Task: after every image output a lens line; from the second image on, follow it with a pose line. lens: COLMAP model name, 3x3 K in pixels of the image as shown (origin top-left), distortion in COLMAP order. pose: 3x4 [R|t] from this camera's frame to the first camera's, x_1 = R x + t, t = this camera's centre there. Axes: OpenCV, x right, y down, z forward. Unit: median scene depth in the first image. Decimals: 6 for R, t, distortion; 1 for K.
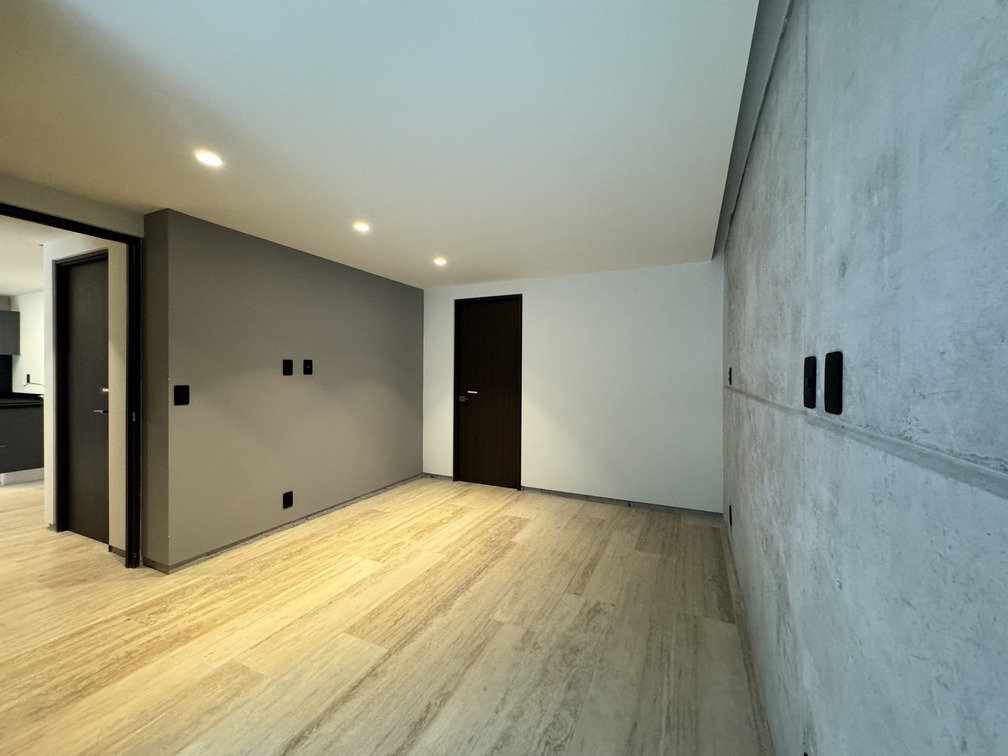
lens RADIAL K [[405.4, 0, 502.5], [0, 405.4, 377.1], [0, 0, 1]] dist [-0.002588, 0.001213]
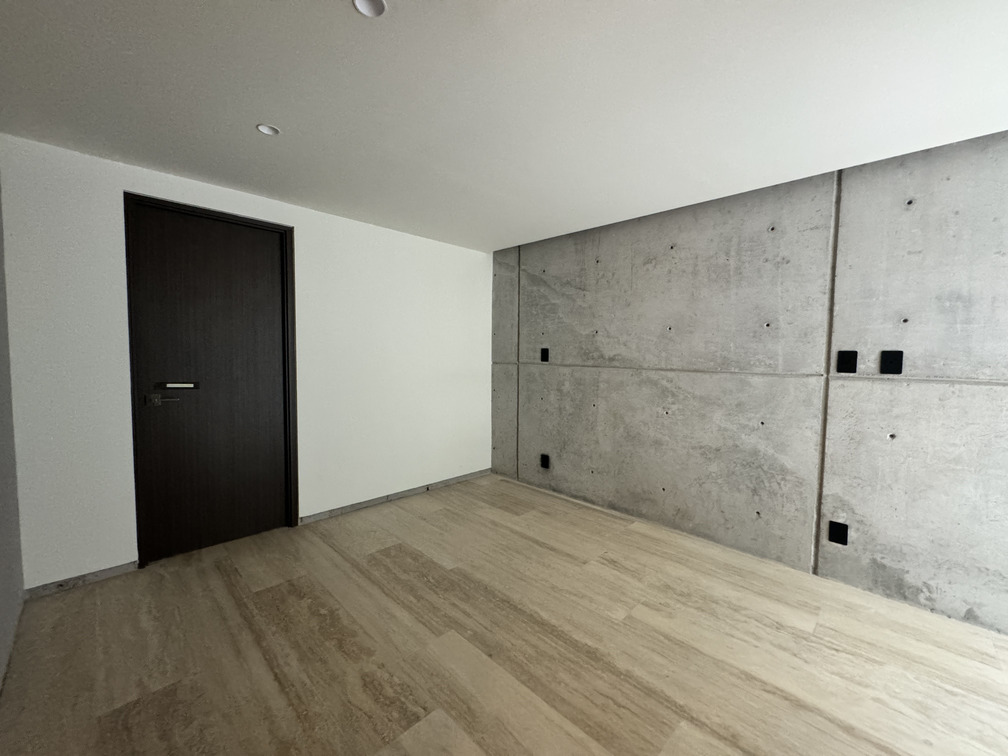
lens RADIAL K [[405.4, 0, 502.7], [0, 405.4, 376.0], [0, 0, 1]] dist [-0.002588, 0.001213]
pose [[0.332125, -0.060303, 0.941306, -0.613916], [-0.005262, 0.997820, 0.065780, -0.017987], [-0.943221, -0.026800, 0.331083, 0.613969]]
